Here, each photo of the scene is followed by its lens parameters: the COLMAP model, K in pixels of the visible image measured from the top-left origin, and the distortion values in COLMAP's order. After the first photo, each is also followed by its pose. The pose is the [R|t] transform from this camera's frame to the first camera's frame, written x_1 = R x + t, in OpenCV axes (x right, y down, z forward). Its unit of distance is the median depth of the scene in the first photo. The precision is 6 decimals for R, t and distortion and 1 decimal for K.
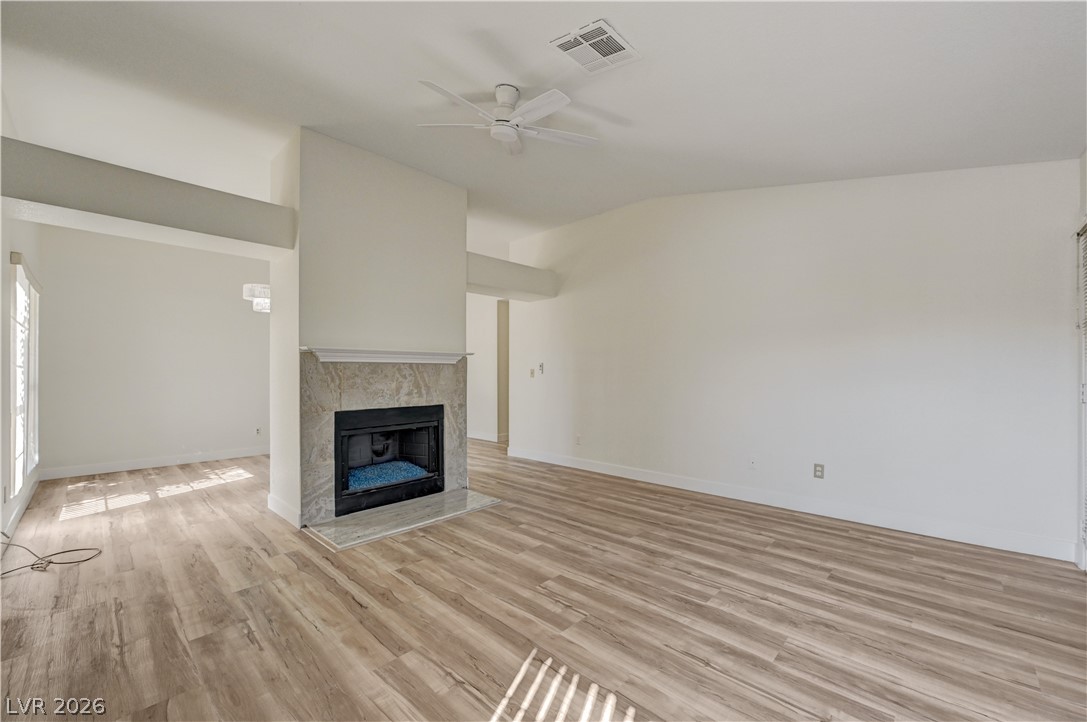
lens RADIAL K [[429.9, 0, 541.6], [0, 429.9, 368.1], [0, 0, 1]] dist [-0.000472, 0.000866]
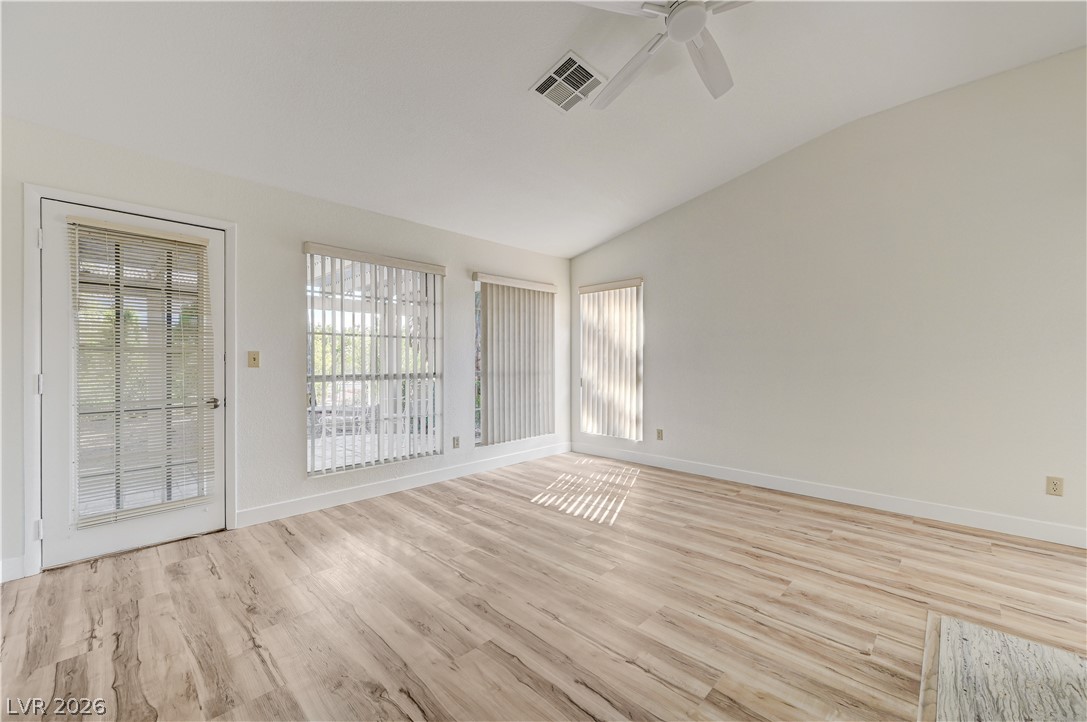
lens RADIAL K [[429.9, 0, 546.2], [0, 429.9, 367.3], [0, 0, 1]] dist [-0.000472, 0.000866]
pose [[-0.999956, 0.007919, 0.005112, 0.133176], [0.007908, 0.999966, -0.002198, 0.029664], [-0.005129, -0.002158, -0.999985, 1.682087]]
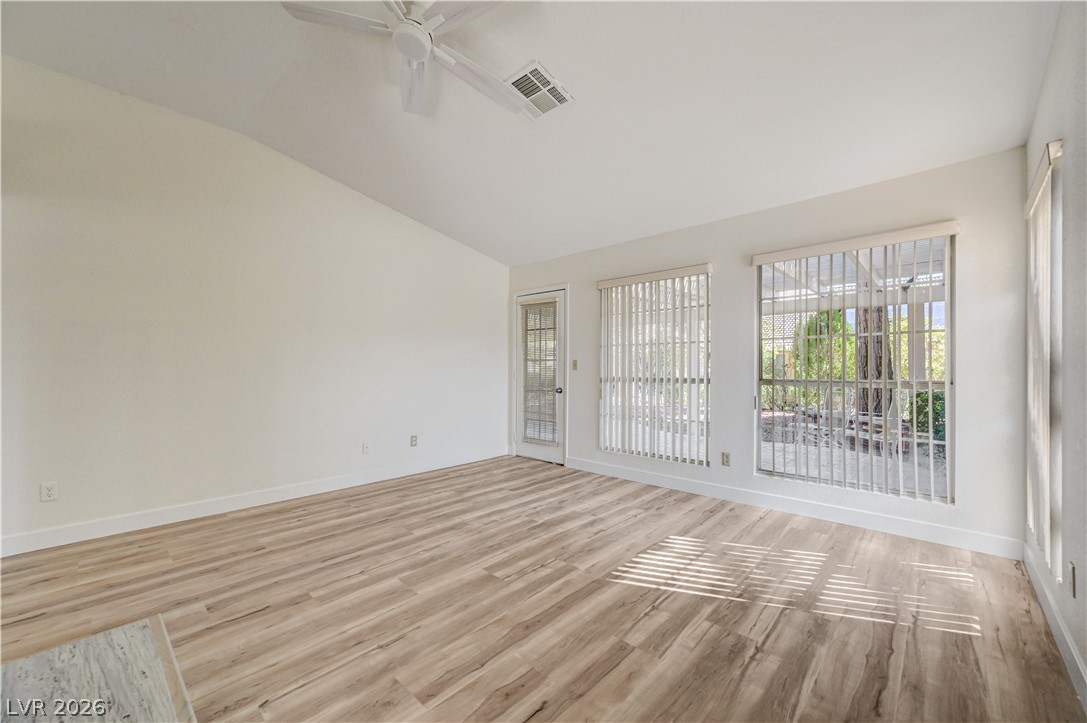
lens RADIAL K [[429.9, 0, 550.9], [0, 429.9, 360.1], [0, 0, 1]] dist [-0.000472, 0.000866]
pose [[-0.022125, 0.019388, 0.999567, -0.829453], [-0.014078, 0.999707, -0.019702, 0.019029], [-0.999656, -0.014507, -0.021845, 0.761427]]
